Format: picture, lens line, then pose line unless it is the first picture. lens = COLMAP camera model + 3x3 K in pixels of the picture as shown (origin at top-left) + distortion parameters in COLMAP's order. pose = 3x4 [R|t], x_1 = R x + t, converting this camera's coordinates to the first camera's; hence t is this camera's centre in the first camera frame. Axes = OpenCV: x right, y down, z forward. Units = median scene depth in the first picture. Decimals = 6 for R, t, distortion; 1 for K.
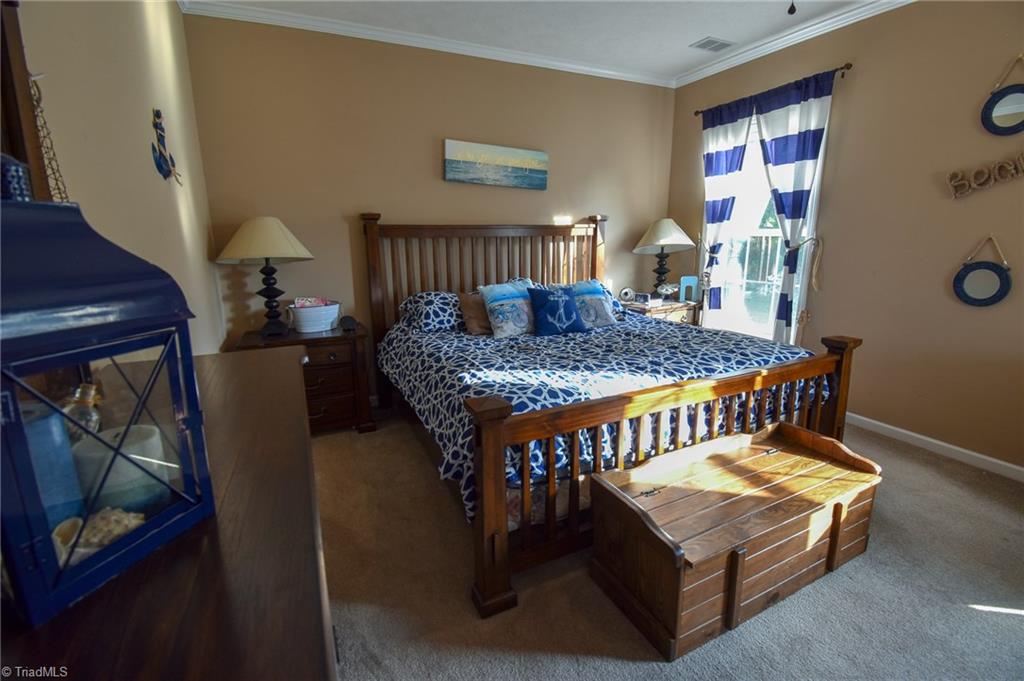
lens RADIAL K [[454.2, 0, 514.1], [0, 454.2, 337.7], [0, 0, 1]] dist [-0.004682, -0.012331]
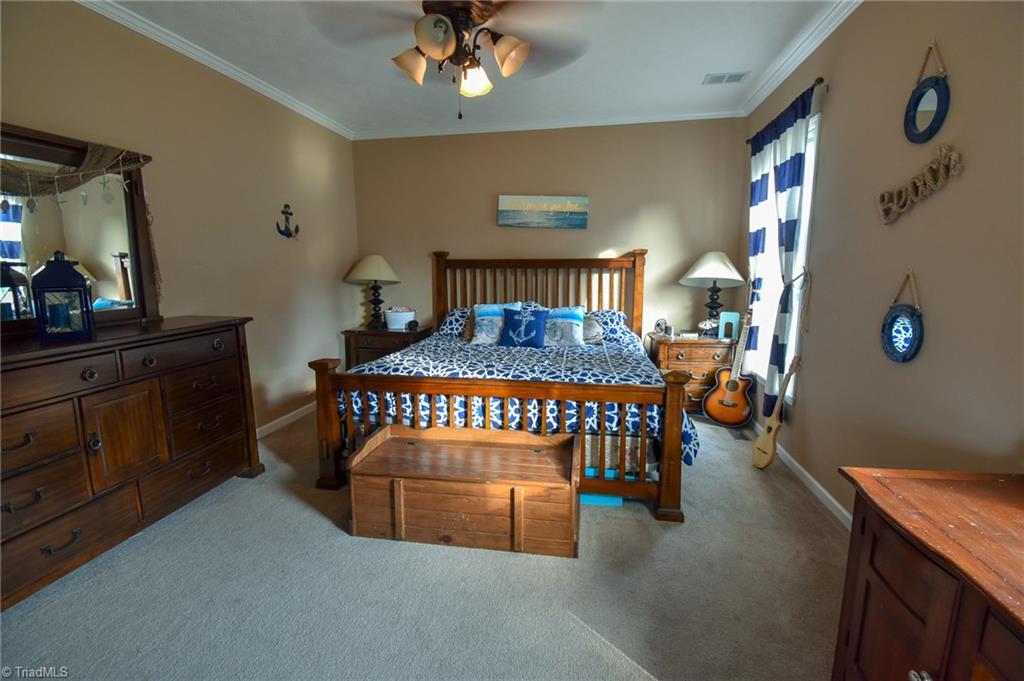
lens RADIAL K [[454.2, 0, 516.7], [0, 454.2, 338.1], [0, 0, 1]] dist [-0.004682, -0.012331]
pose [[0.811673, 0.097924, -0.575846, 0.697719], [-0.134095, 0.990756, -0.020530, -0.004571], [0.568512, 0.093882, 0.817301, -0.013724]]
